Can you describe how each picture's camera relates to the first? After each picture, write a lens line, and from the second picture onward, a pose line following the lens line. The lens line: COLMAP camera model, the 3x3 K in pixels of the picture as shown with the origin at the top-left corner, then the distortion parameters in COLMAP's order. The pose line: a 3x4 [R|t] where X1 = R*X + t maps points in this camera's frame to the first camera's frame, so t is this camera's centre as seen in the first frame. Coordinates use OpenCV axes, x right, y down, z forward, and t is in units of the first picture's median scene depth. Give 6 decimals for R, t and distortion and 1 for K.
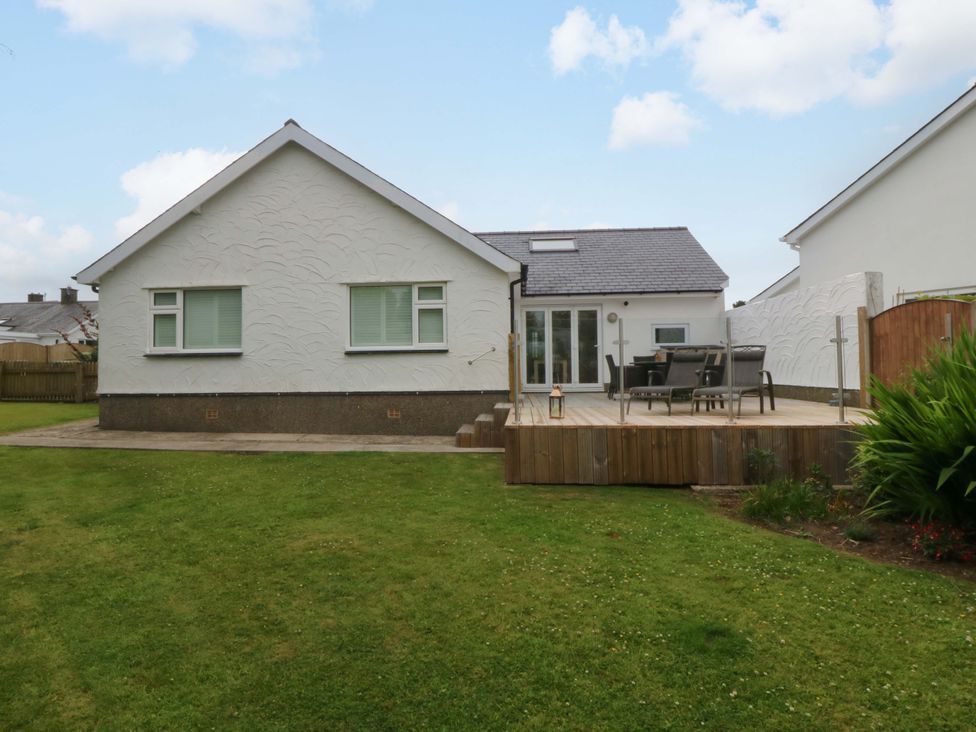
lens RADIAL K [[514.8, 0, 485.5], [0, 514.8, 358.9], [0, 0, 1]] dist [-0.009423, -0.006362]
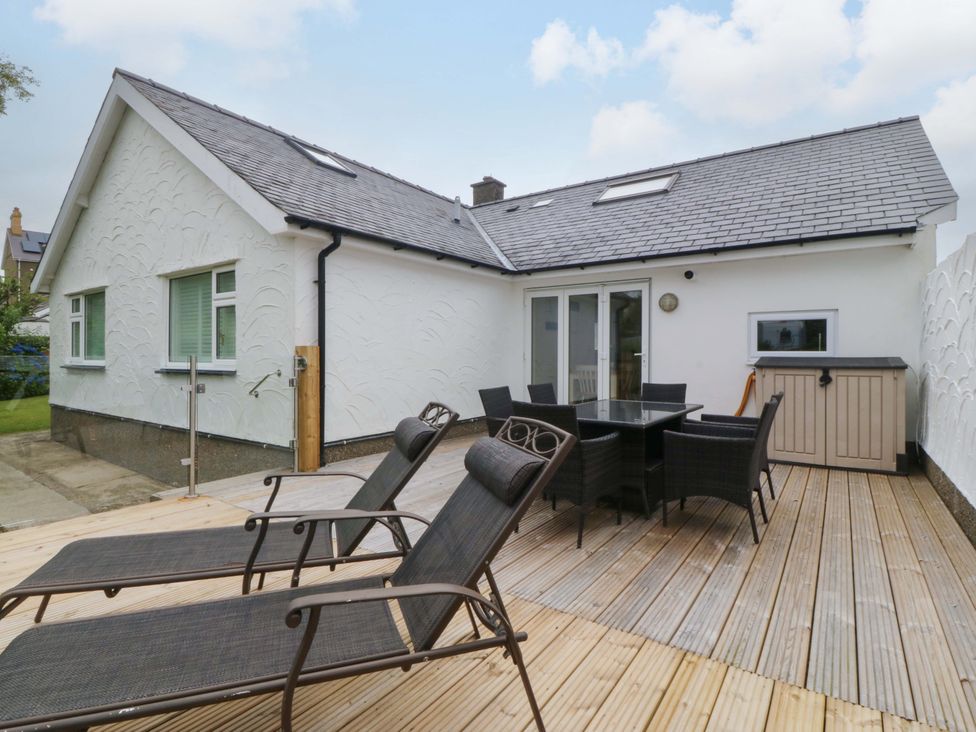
lens RADIAL K [[514.8, 0, 484.2], [0, 514.8, 356.1], [0, 0, 1]] dist [-0.009423, -0.006362]
pose [[0.862930, 0.012247, -0.505175, 0.365587], [-0.002156, 0.999786, 0.020556, -0.036513], [0.505319, -0.016649, 0.862772, 0.455157]]
